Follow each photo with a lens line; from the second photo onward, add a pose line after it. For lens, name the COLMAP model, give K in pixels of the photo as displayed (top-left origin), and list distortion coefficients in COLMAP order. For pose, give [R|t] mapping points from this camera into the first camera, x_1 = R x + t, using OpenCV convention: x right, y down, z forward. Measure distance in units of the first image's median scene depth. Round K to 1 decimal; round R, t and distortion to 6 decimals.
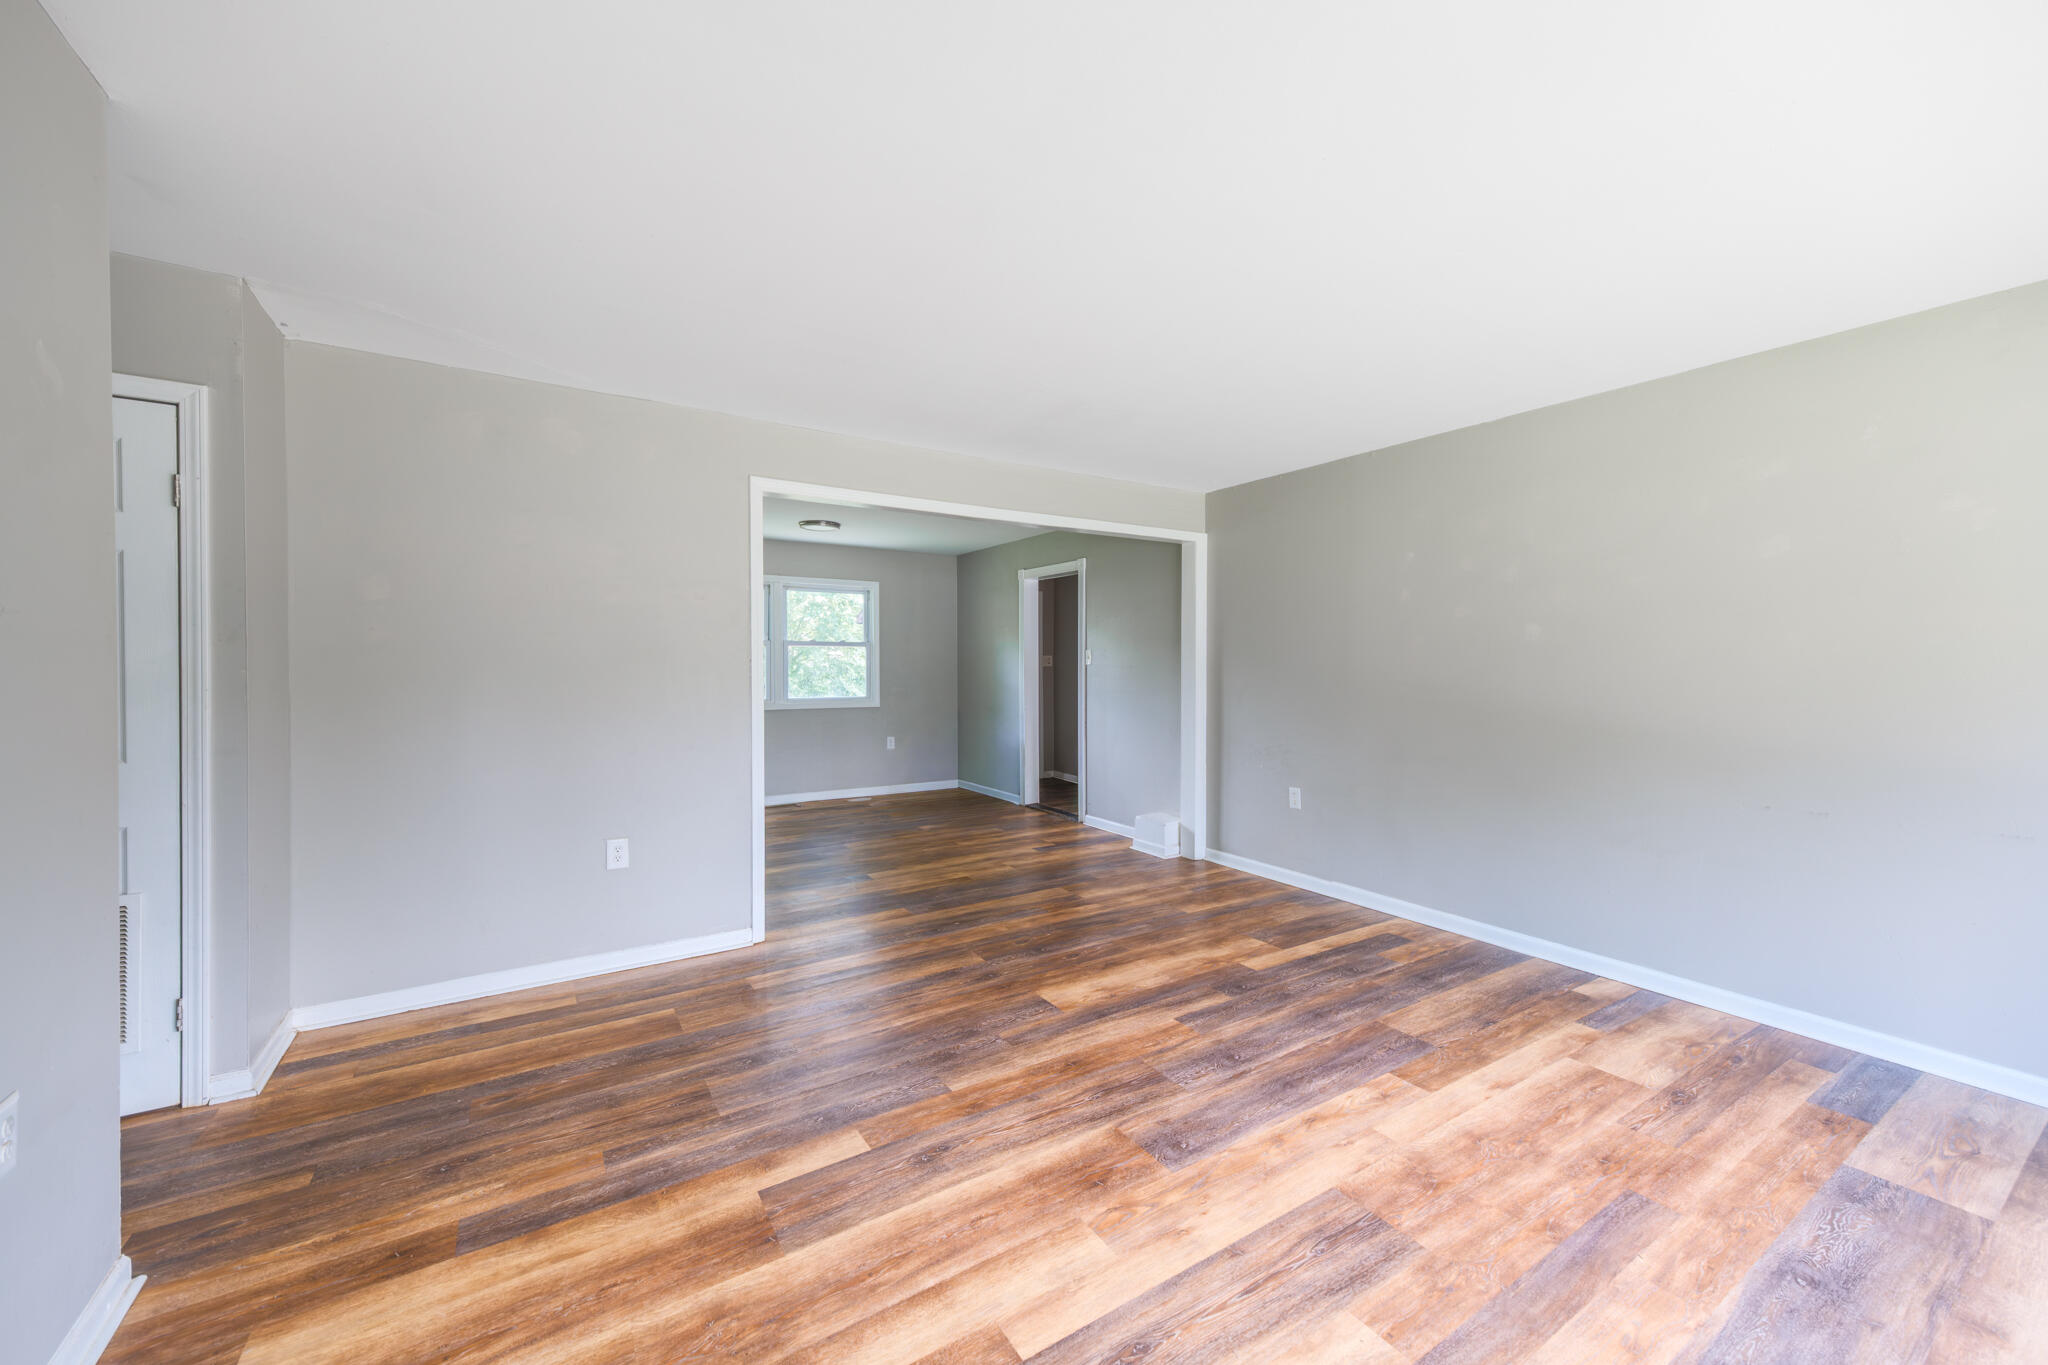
lens RADIAL K [[792.4, 0, 1037.7], [0, 792.4, 678.9], [0, 0, 1]] dist [0.012237, -0.000595]
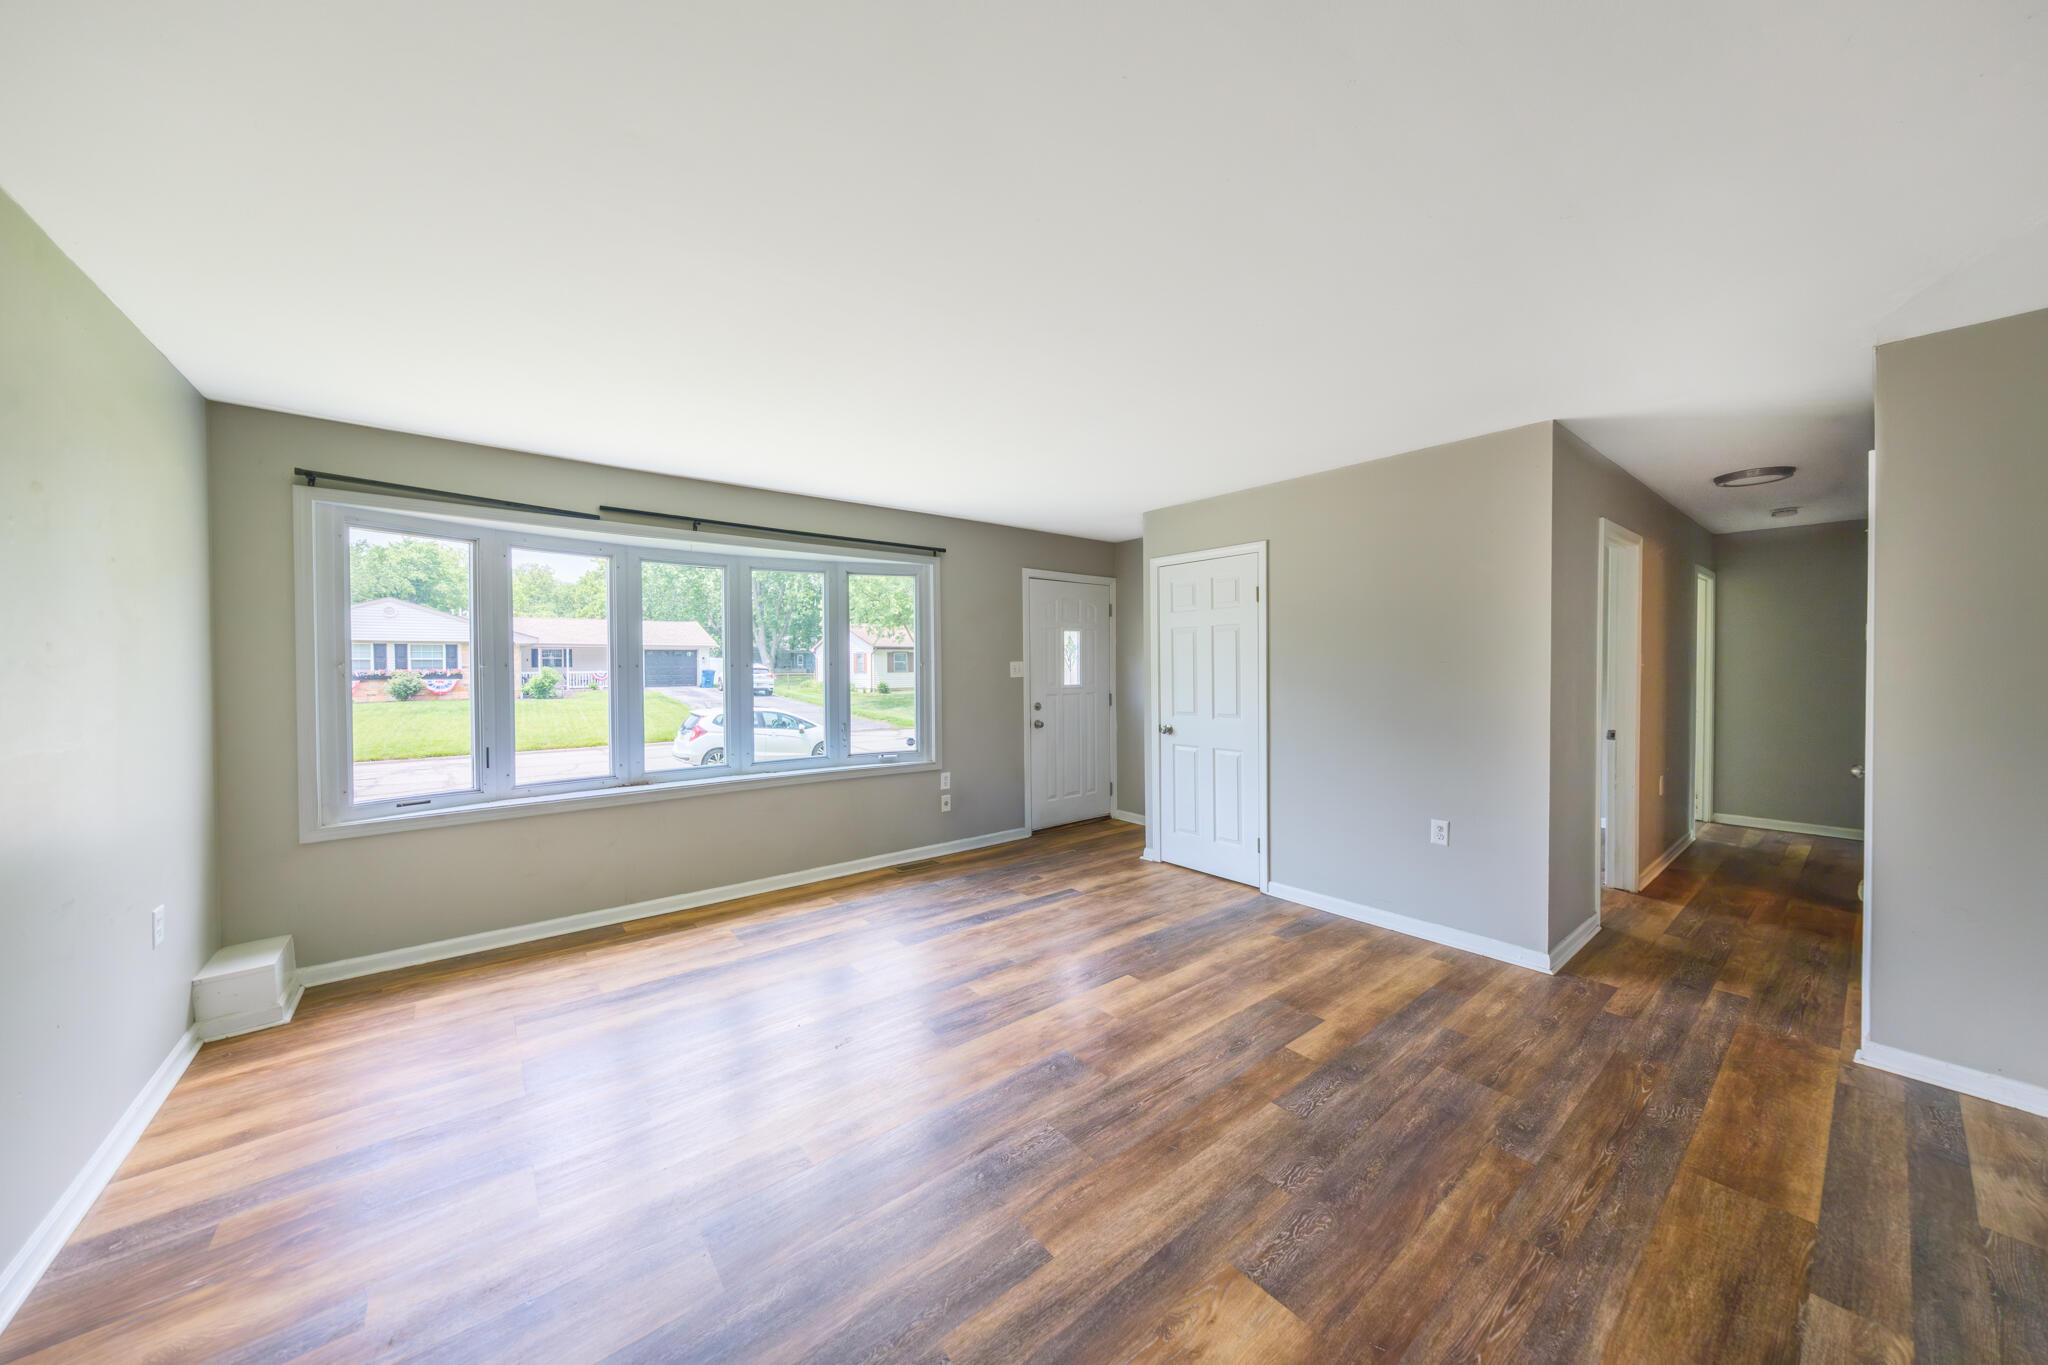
lens RADIAL K [[691.5, 0, 1035.5], [0, 691.5, 677.3], [0, 0, 1]] dist [0.004978, -0.000546]
pose [[-0.994212, 0.006491, -0.107243, 0.295314], [0.002553, 0.999319, 0.036818, -0.068151], [0.107409, 0.036331, -0.993551, 1.872526]]
